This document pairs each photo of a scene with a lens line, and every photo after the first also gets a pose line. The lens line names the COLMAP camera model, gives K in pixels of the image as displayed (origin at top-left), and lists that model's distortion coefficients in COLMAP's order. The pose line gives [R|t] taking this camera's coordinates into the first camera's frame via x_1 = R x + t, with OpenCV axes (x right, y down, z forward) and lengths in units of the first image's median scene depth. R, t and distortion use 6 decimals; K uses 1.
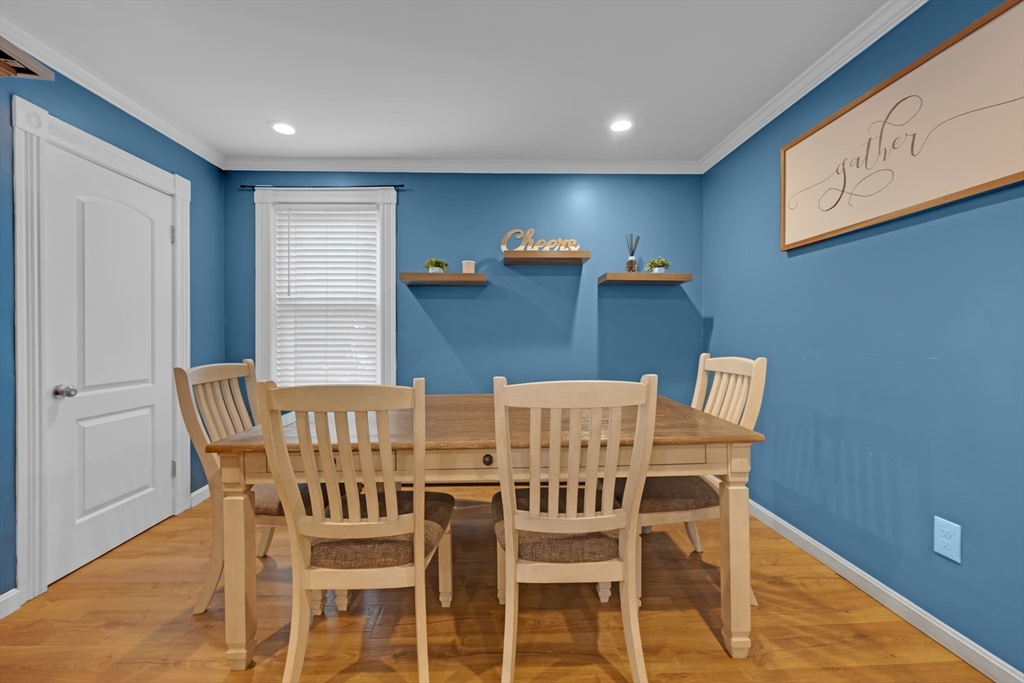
lens RADIAL K [[414.9, 0, 517.3], [0, 414.9, 342.5], [0, 0, 1]] dist [0.002427, 0.000544]
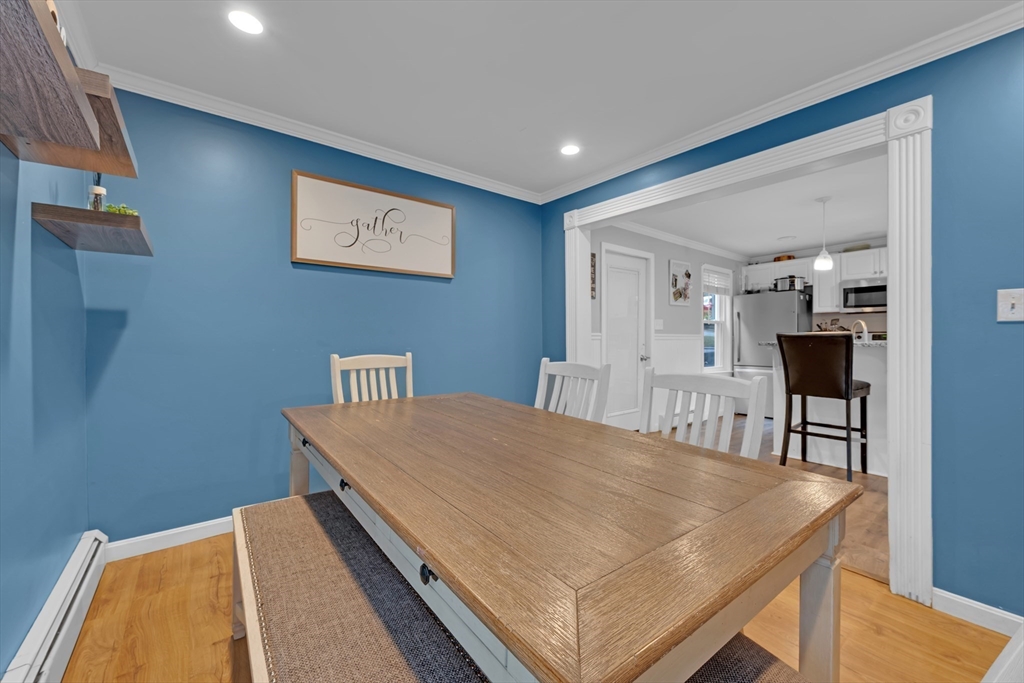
lens RADIAL K [[410.3, 0, 508.8], [0, 410.3, 336.9], [0, 0, 1]] dist [0.001481, 0.000167]
pose [[-0.575016, -0.004937, 0.818128, -0.476597], [0.009374, 0.999876, 0.012622, -0.021785], [-0.818089, 0.014927, -0.574898, 0.932262]]
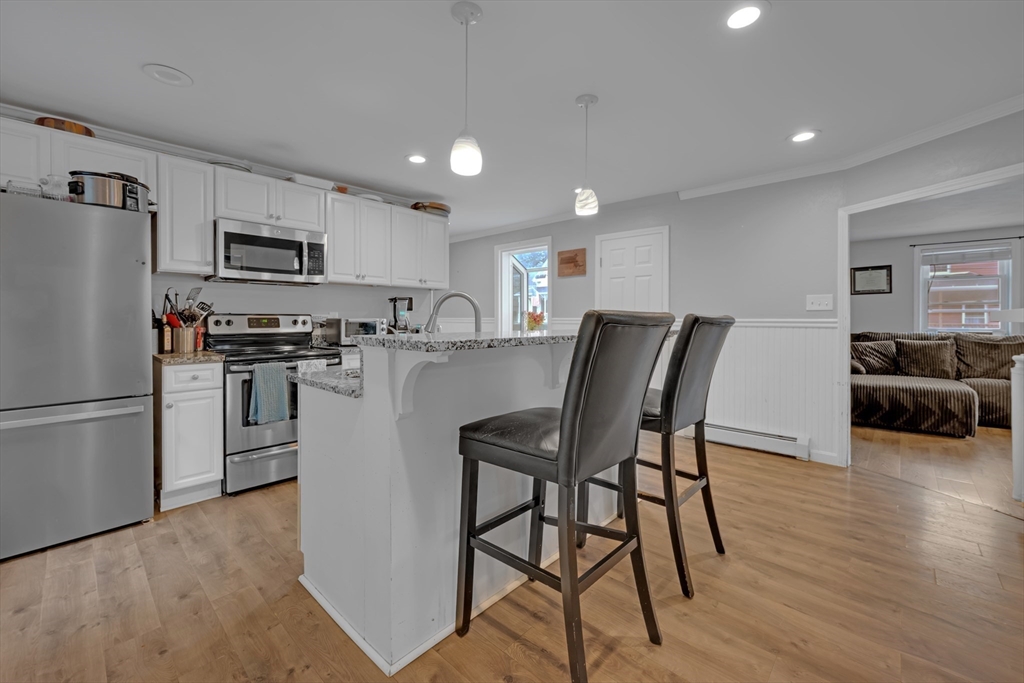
lens RADIAL K [[410.1, 0, 514.2], [0, 410.1, 322.3], [0, 0, 1]] dist [0.002600, 0.000396]
pose [[-0.710674, -0.002128, -0.703518, 0.385491], [-0.012048, 0.999886, 0.009146, 0.000566], [0.703418, 0.014976, -0.710619, -0.175675]]
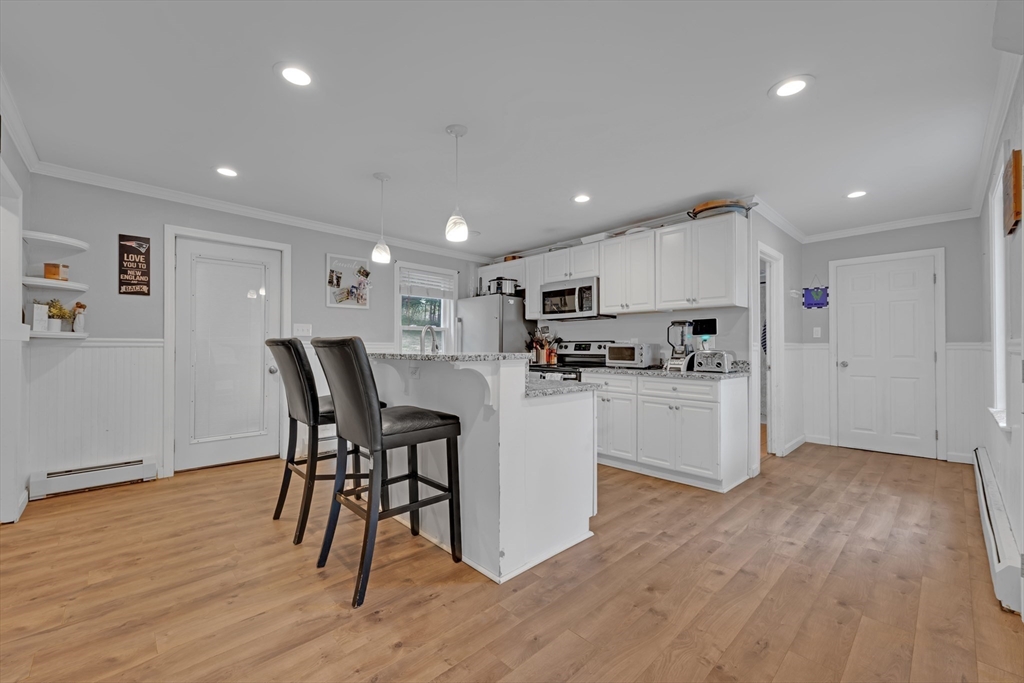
lens RADIAL K [[414.9, 0, 517.3], [0, 414.9, 342.5], [0, 0, 1]] dist [0.002427, 0.000544]
pose [[-0.667162, 0.001783, 0.744910, -1.018682], [0.003233, 0.999995, 0.000503, 0.000531], [-0.744905, 0.002744, -0.667165, -0.183402]]
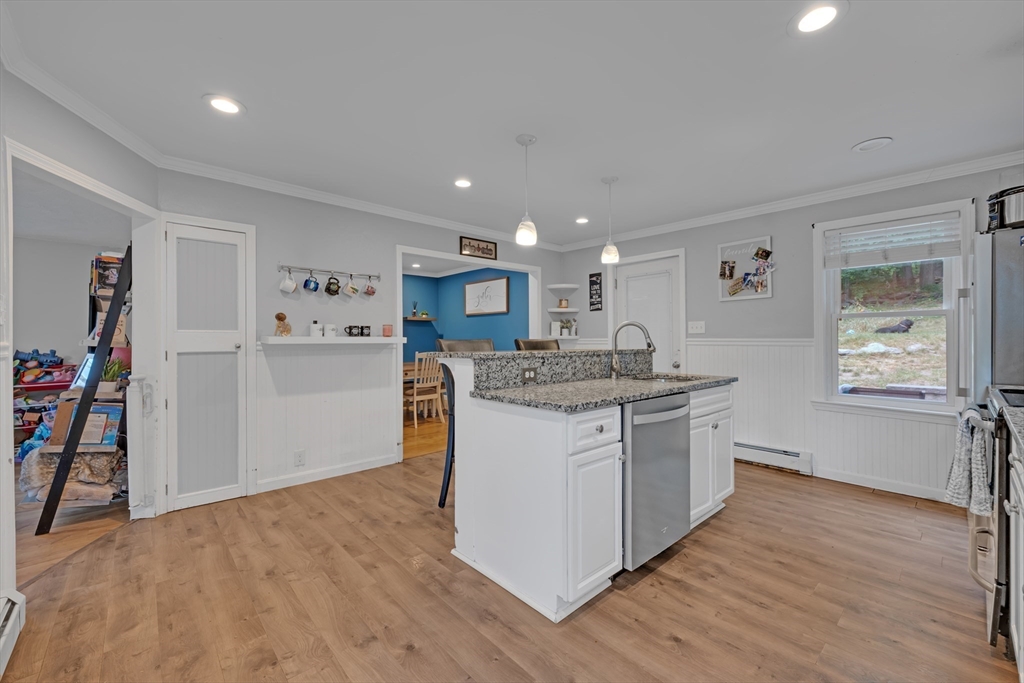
lens RADIAL K [[419.4, 0, 509.5], [0, 419.4, 337.8], [0, 0, 1]] dist [-0.002243, 0.000198]
pose [[0.772236, -0.001775, 0.635333, -0.904801], [0.014048, 0.999799, -0.014281, 0.004252], [-0.635180, 0.019954, 0.772106, -1.339416]]
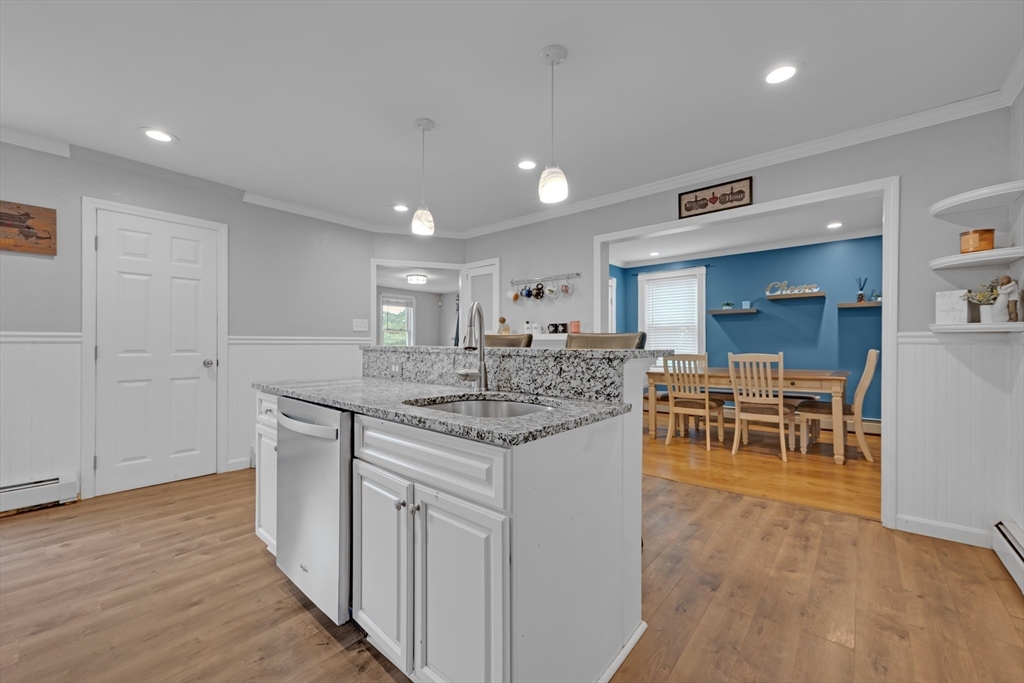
lens RADIAL K [[411.3, 0, 497.2], [0, 411.3, 340.4], [0, 0, 1]] dist [0.001640, 0.000299]
pose [[0.707551, -0.003696, -0.706652, 0.413639], [-0.009462, 0.999847, -0.014703, 0.020427], [0.706599, 0.017090, 0.707408, -1.155457]]
